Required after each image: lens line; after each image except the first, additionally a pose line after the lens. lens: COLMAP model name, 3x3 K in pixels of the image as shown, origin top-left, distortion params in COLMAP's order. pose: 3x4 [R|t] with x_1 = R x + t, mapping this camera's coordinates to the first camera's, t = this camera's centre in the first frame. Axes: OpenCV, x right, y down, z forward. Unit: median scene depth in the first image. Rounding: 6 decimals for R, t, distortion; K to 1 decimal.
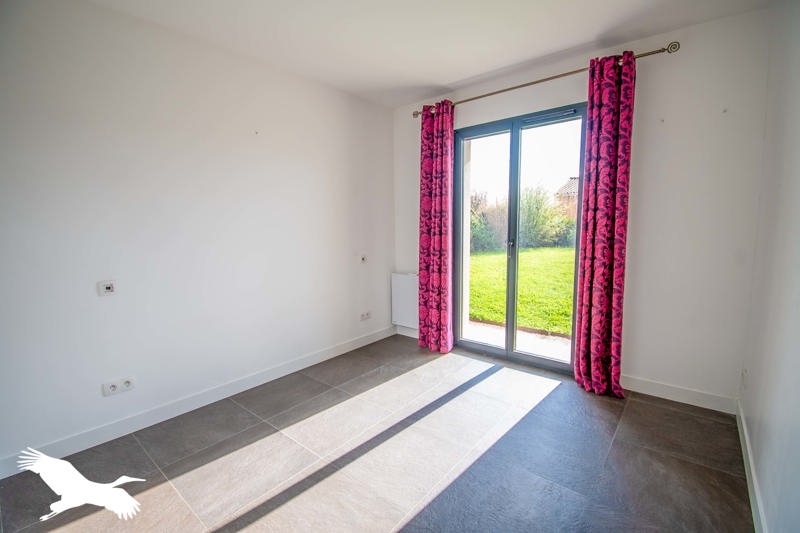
lens RADIAL K [[352.2, 0, 400.0], [0, 352.2, 266.5], [0, 0, 1]] dist [0.020687, -0.028599]
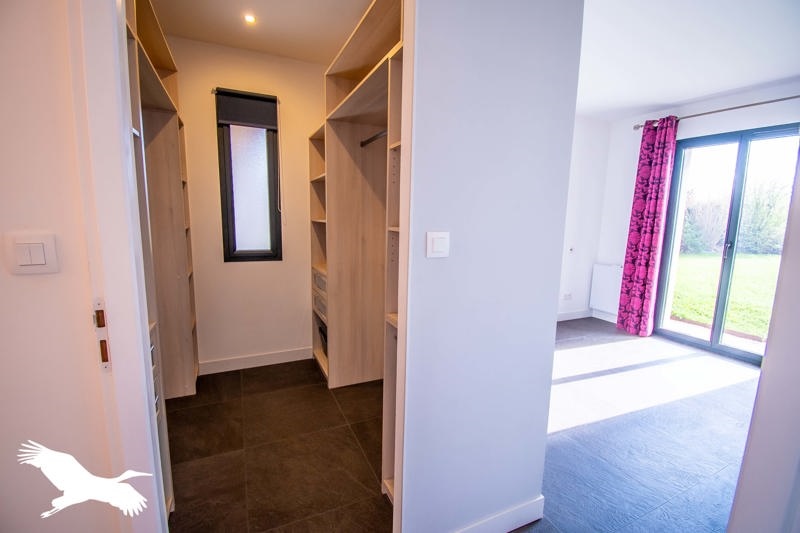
lens RADIAL K [[352.2, 0, 400.0], [0, 352.2, 266.5], [0, 0, 1]] dist [0.020687, -0.028599]
pose [[0.902279, 0.095566, -0.420429, -0.127320], [-0.083710, 0.995399, 0.046611, 0.031625], [0.422949, -0.006862, 0.906127, -0.377514]]
